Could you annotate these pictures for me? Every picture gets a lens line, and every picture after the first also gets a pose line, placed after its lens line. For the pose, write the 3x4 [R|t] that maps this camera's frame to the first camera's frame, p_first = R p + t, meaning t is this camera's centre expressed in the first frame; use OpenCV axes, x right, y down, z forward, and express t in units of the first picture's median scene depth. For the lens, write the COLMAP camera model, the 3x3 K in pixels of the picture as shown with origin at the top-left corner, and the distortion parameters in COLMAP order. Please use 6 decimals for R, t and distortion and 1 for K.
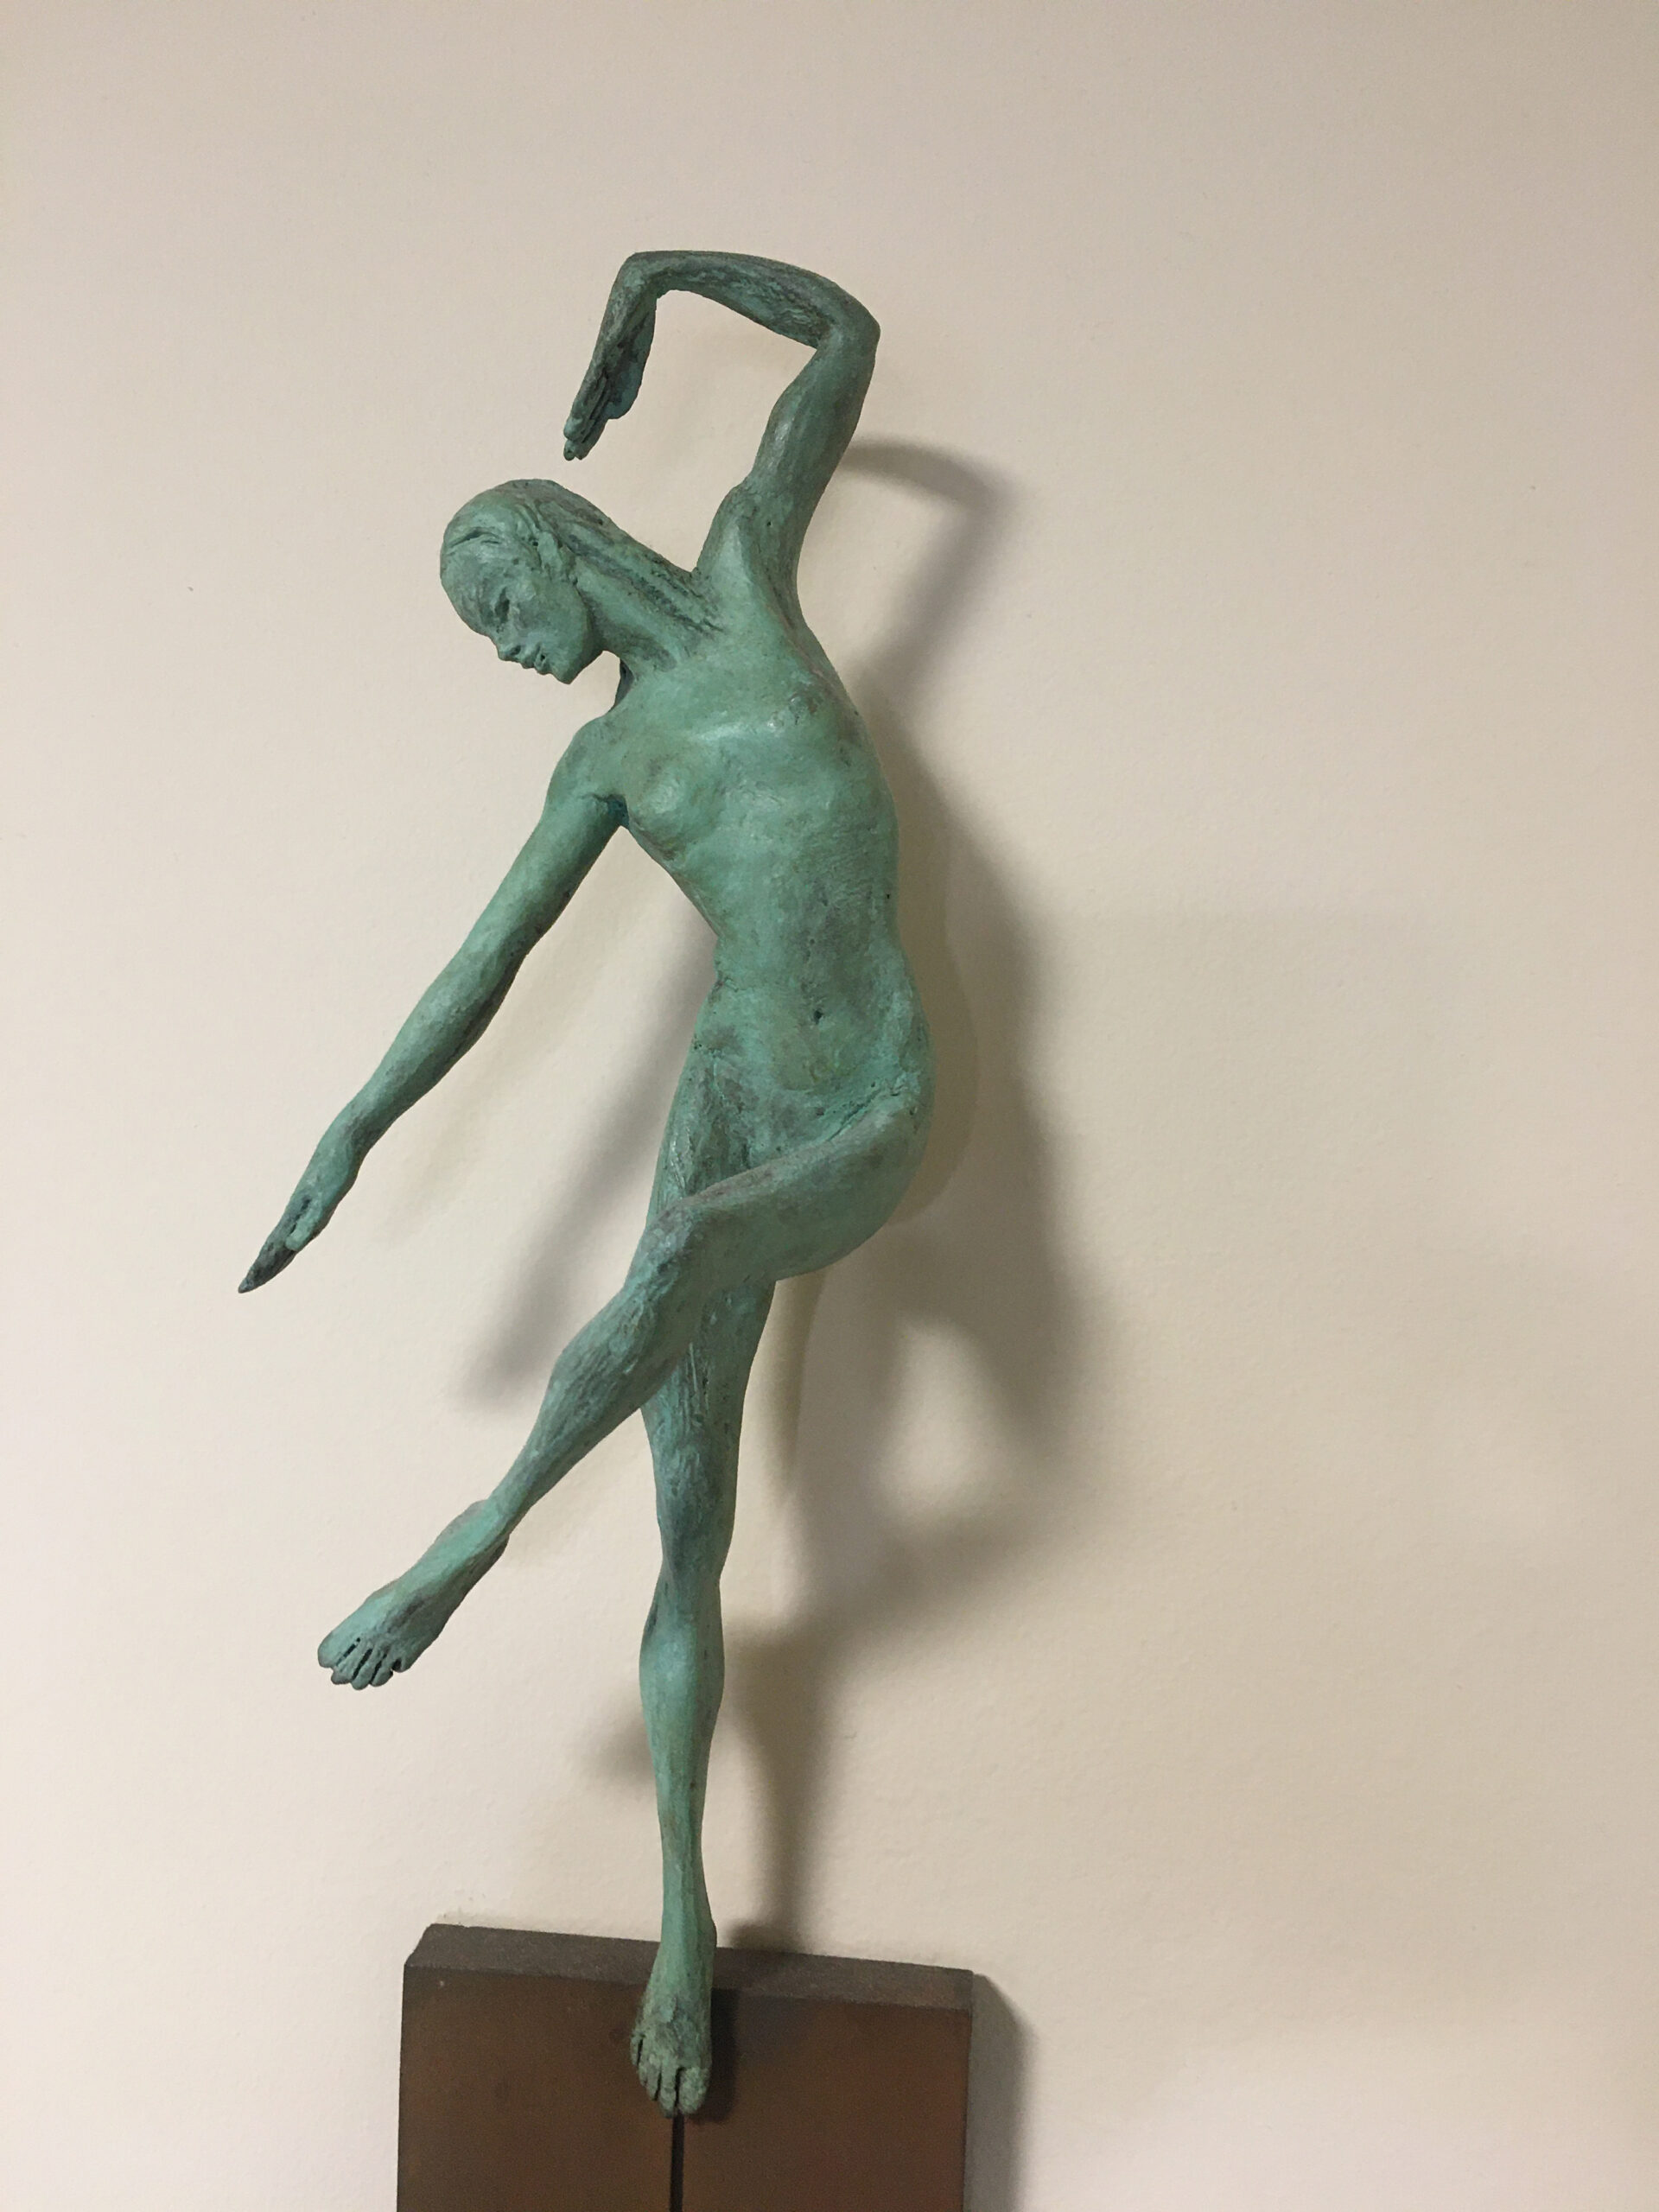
lens RADIAL K [[1864.5, 0, 820.1], [0, 1864.5, 1113.8], [0, 0, 1]] dist [0.032449, -0.037578]
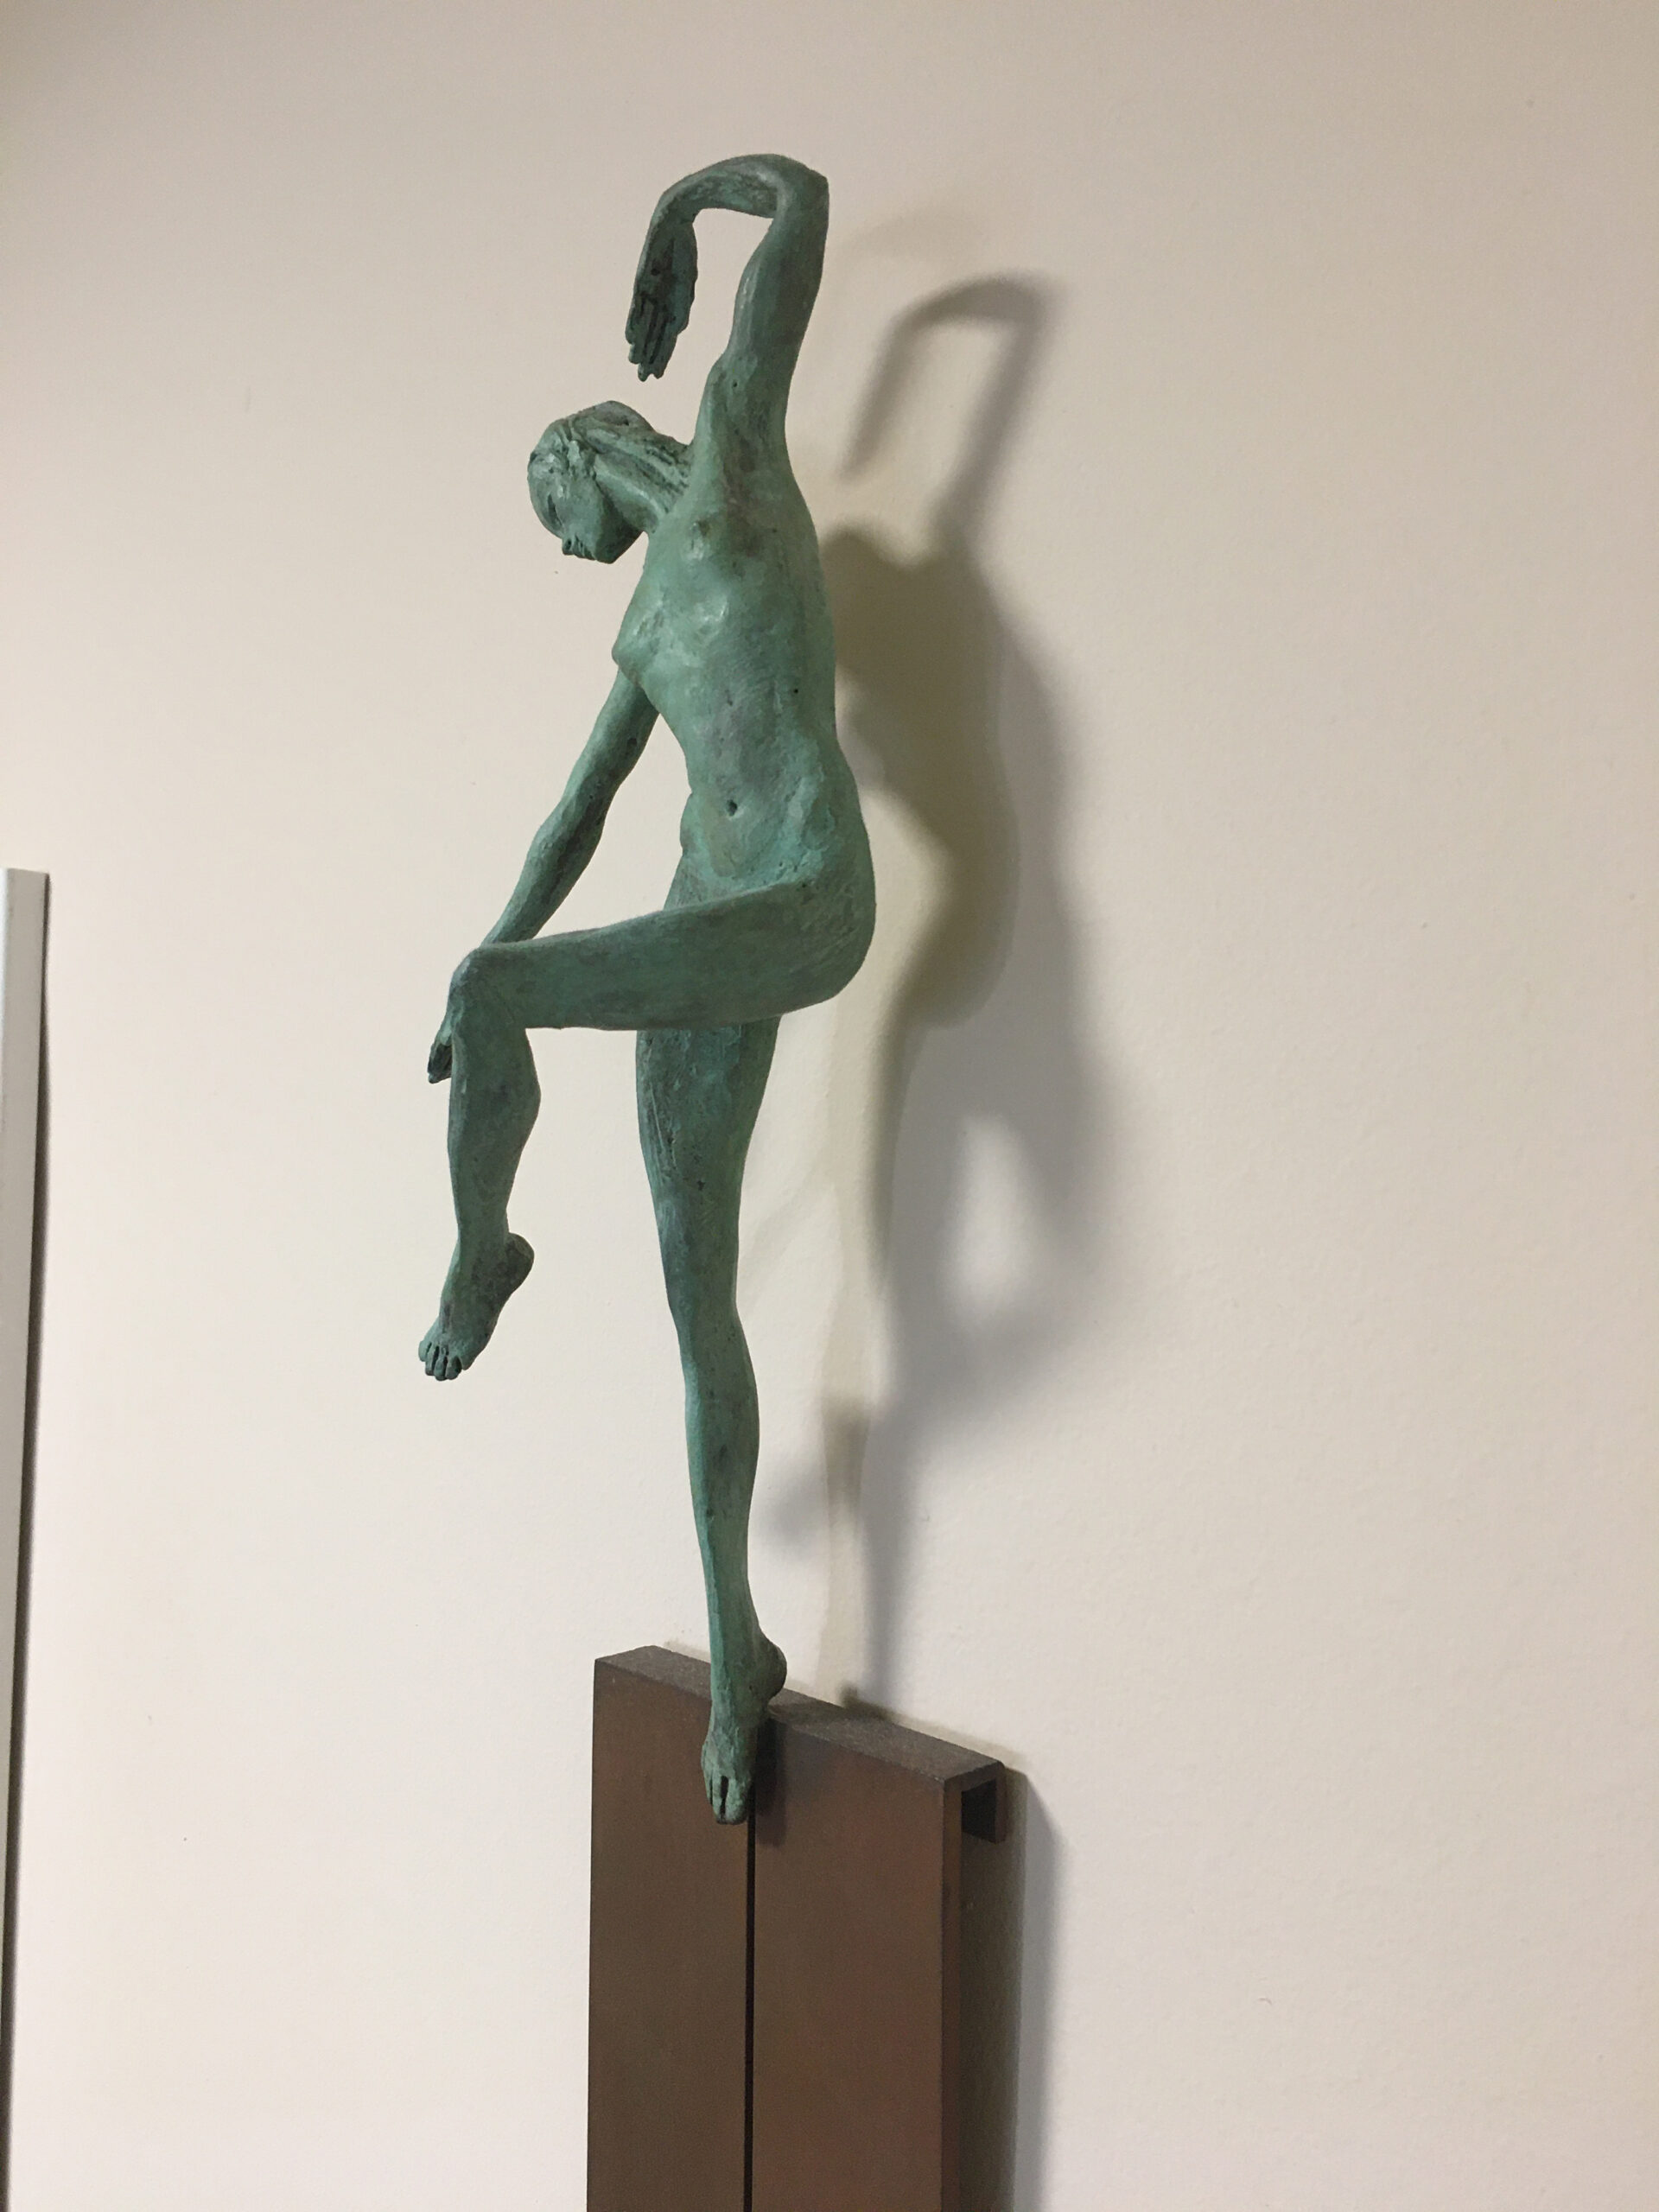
lens RADIAL K [[1864.5, 0, 830.0], [0, 1864.5, 1104.6], [0, 0, 1]] dist [0.032449, -0.037578]
pose [[0.772026, -0.031277, -0.634821, 0.724013], [0.000329, 0.998808, -0.048811, 0.174562], [0.635591, 0.037474, 0.771116, 0.181892]]
